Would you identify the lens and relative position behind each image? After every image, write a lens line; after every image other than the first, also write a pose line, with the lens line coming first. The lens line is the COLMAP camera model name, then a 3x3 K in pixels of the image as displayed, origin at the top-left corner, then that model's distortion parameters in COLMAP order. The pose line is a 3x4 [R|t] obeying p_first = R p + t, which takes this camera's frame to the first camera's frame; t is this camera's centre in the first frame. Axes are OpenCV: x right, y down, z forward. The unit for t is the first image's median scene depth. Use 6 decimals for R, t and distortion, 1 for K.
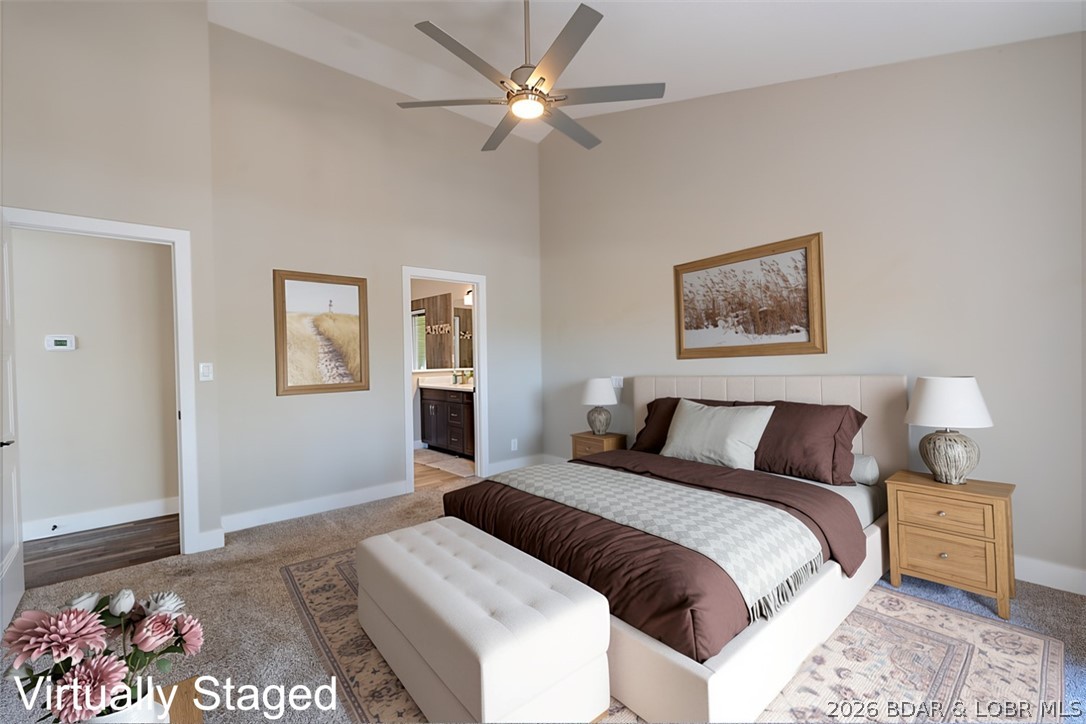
lens RADIAL K [[432.8, 0, 543.0], [0, 432.8, 362.0], [0, 0, 1]] dist [0.000294, 0.000020]
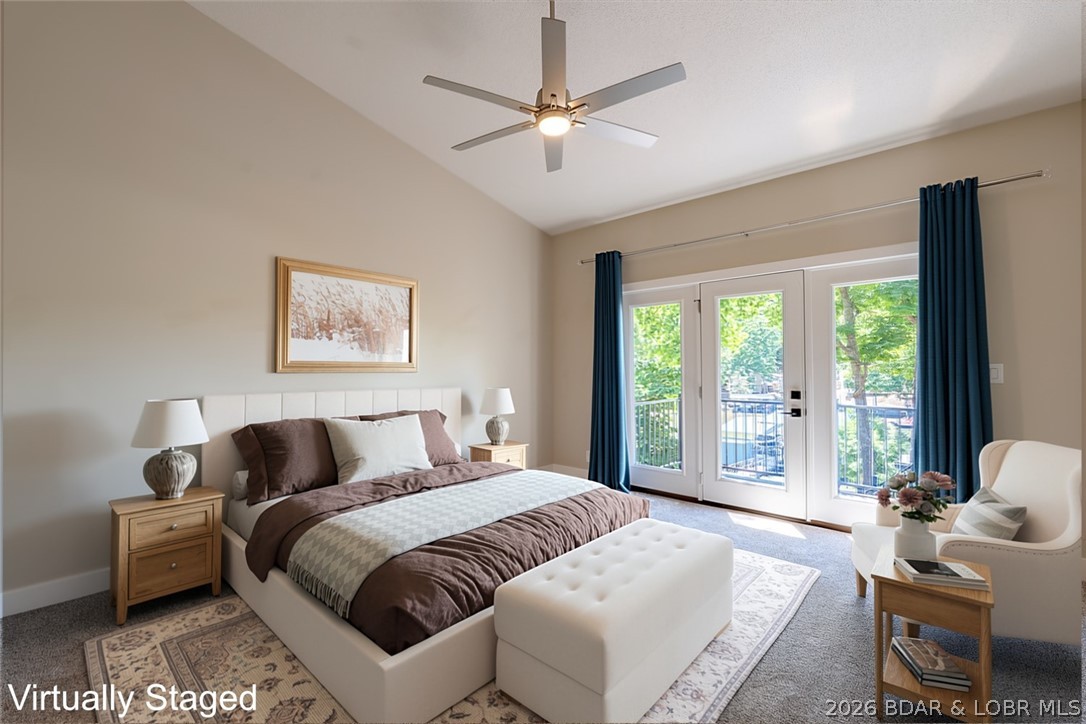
lens RADIAL K [[458.2, 0, 543.0], [0, 458.2, 362.0], [0, 0, 1]] dist [-0.000723, -0.000010]
pose [[-0.156693, 0.052789, 0.986236, -0.680462], [-0.003634, 0.998533, -0.054025, 0.020608], [-0.987641, -0.012049, -0.156271, 0.726901]]
